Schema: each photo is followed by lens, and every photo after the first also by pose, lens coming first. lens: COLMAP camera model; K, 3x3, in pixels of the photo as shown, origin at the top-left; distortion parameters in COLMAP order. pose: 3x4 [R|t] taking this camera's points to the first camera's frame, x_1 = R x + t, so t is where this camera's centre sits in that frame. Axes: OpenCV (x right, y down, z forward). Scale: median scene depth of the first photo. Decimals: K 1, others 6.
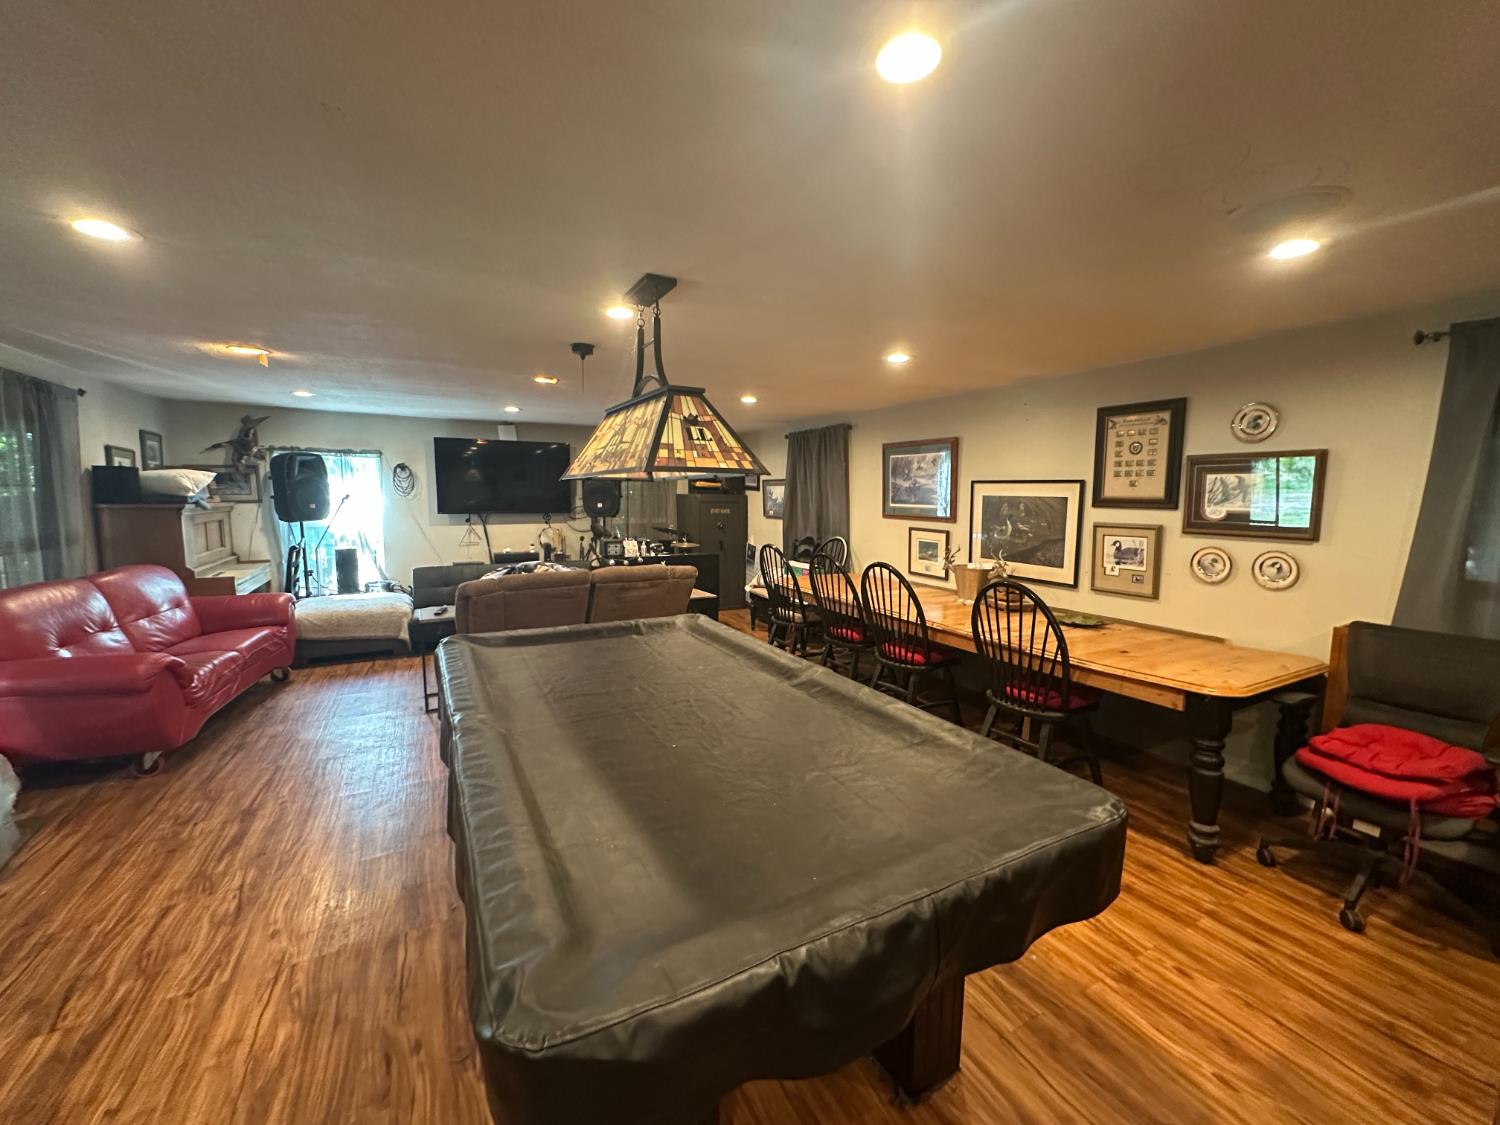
lens RADIAL K [[596.3, 0, 750.0], [0, 596.3, 562.5], [0, 0, 1]] dist [-0.000804, 0.000473]
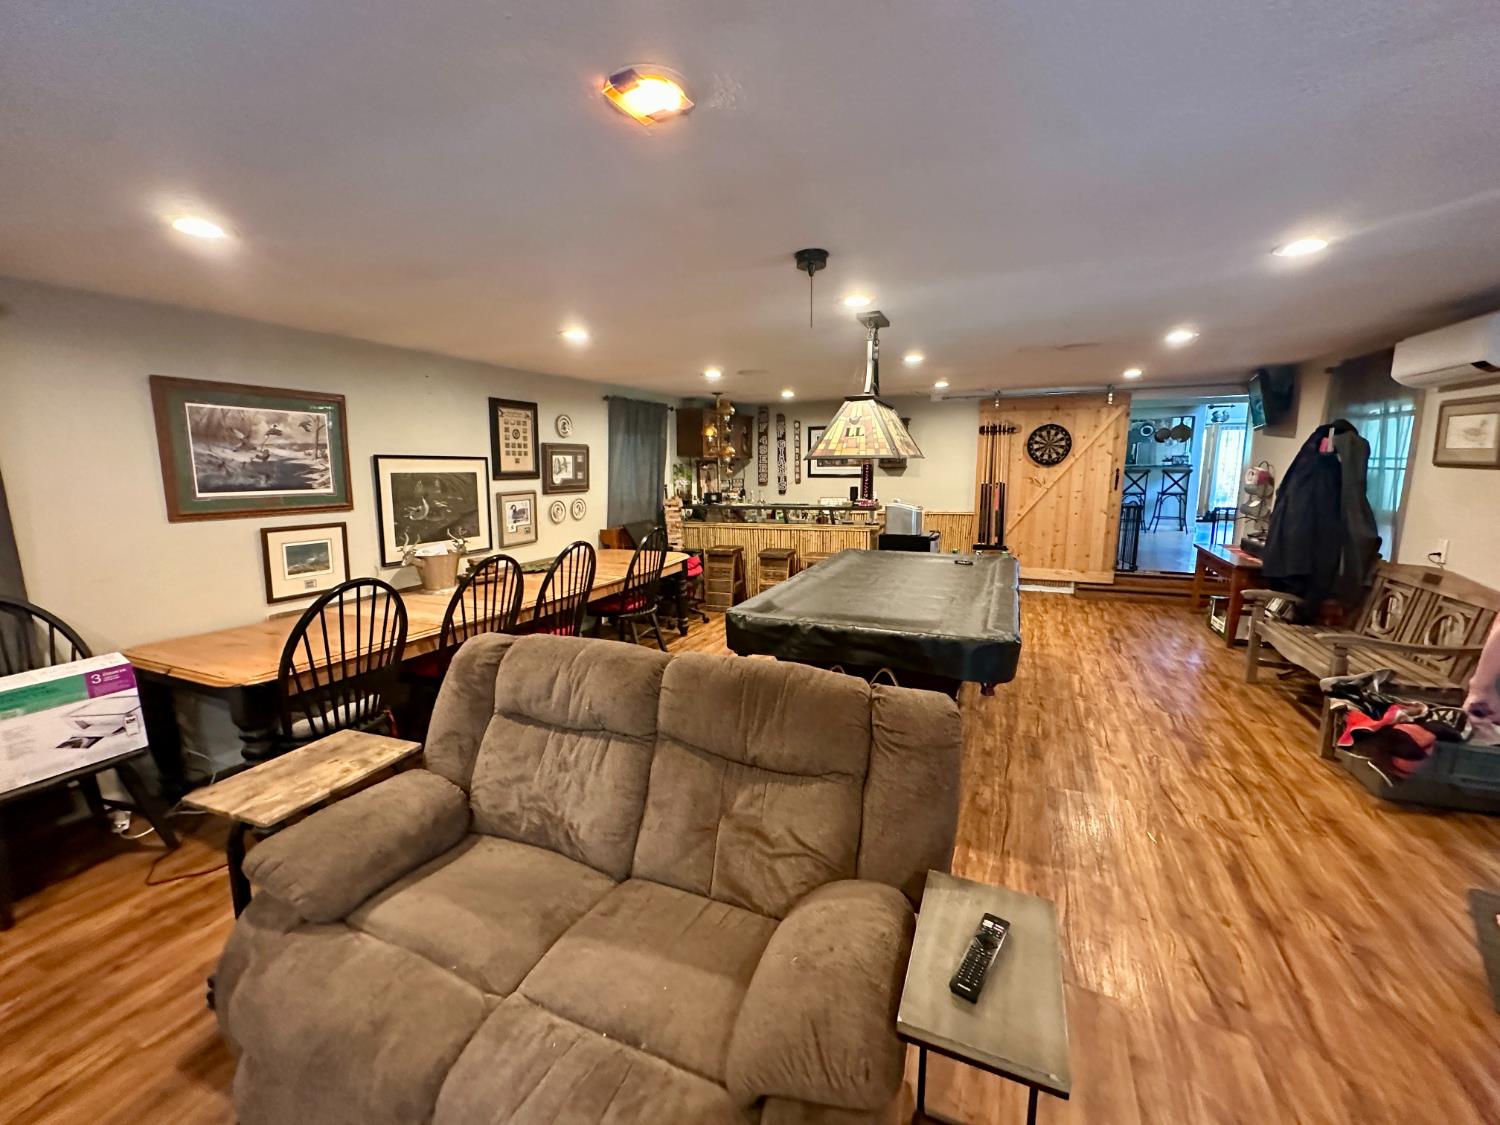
lens RADIAL K [[596.3, 0, 750.0], [0, 596.3, 562.5], [0, 0, 1]] dist [-0.000804, 0.000473]
pose [[-0.606519, -0.133033, 0.783860, -0.746900], [0.095174, 0.966665, 0.237699, -0.178649], [-0.789352, 0.218772, -0.573640, 1.394921]]
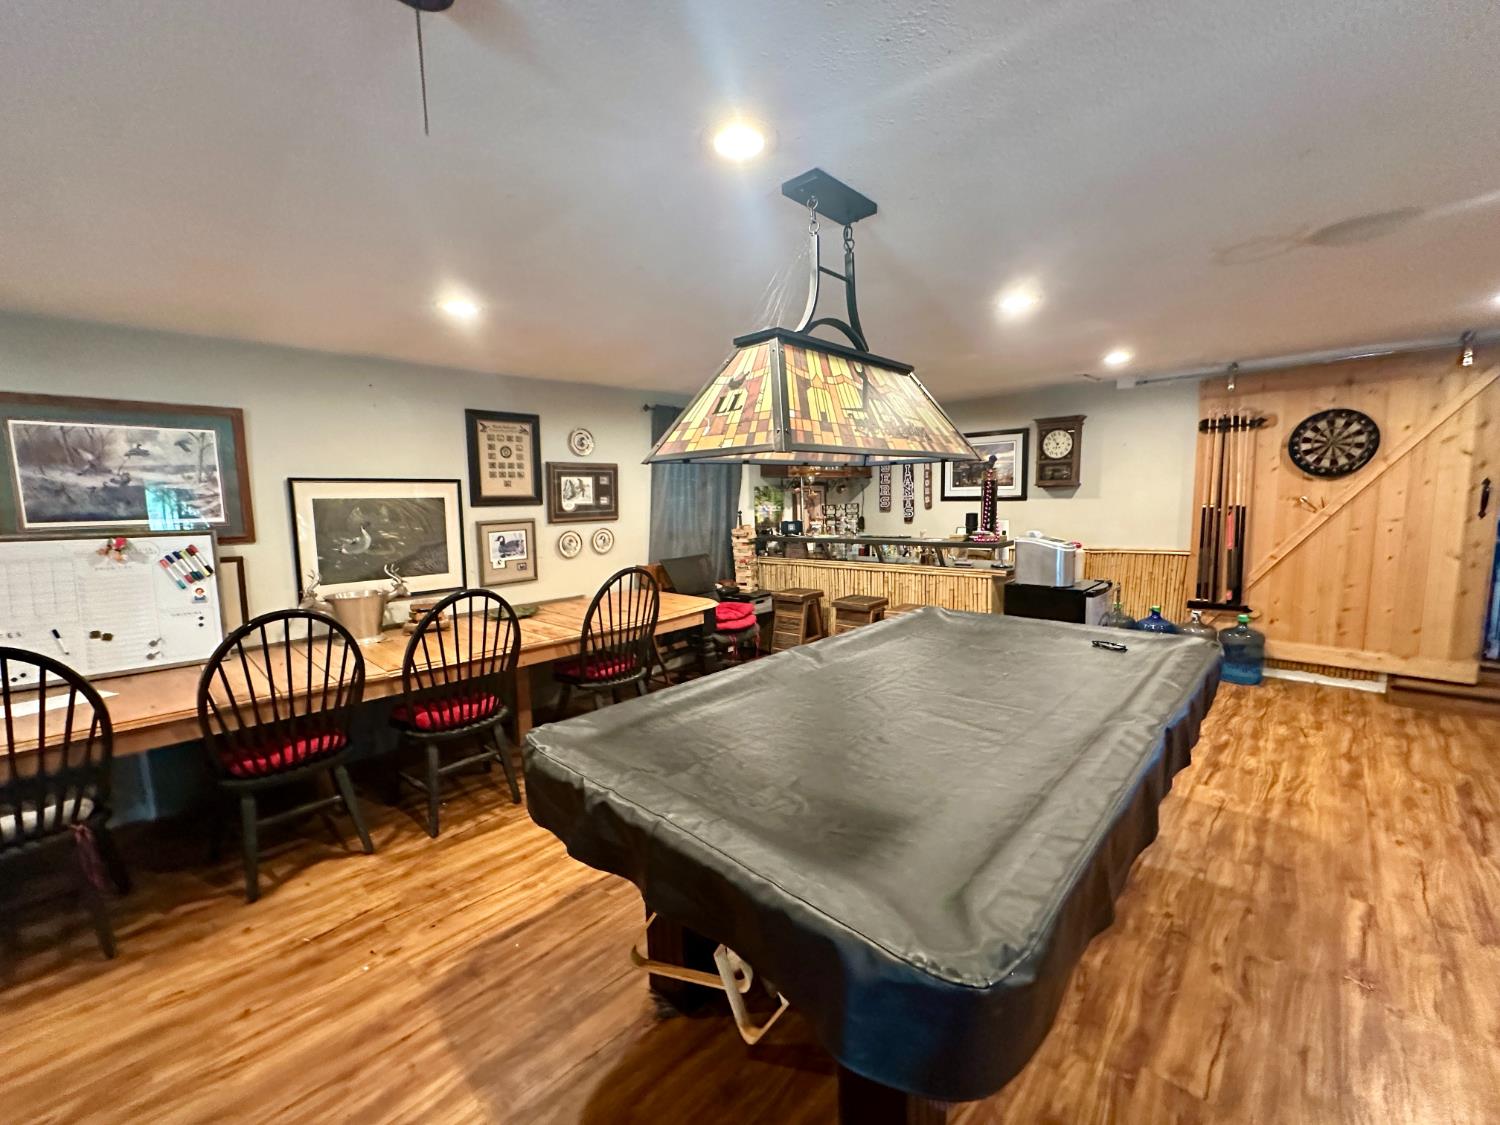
lens RADIAL K [[596.3, 0, 750.0], [0, 596.3, 562.5], [0, 0, 1]] dist [-0.000804, 0.000473]
pose [[-0.297185, -0.109894, 0.948475, -0.570744], [0.131482, 0.979181, 0.154649, -0.099826], [-0.945724, 0.170667, -0.276549, 0.897494]]
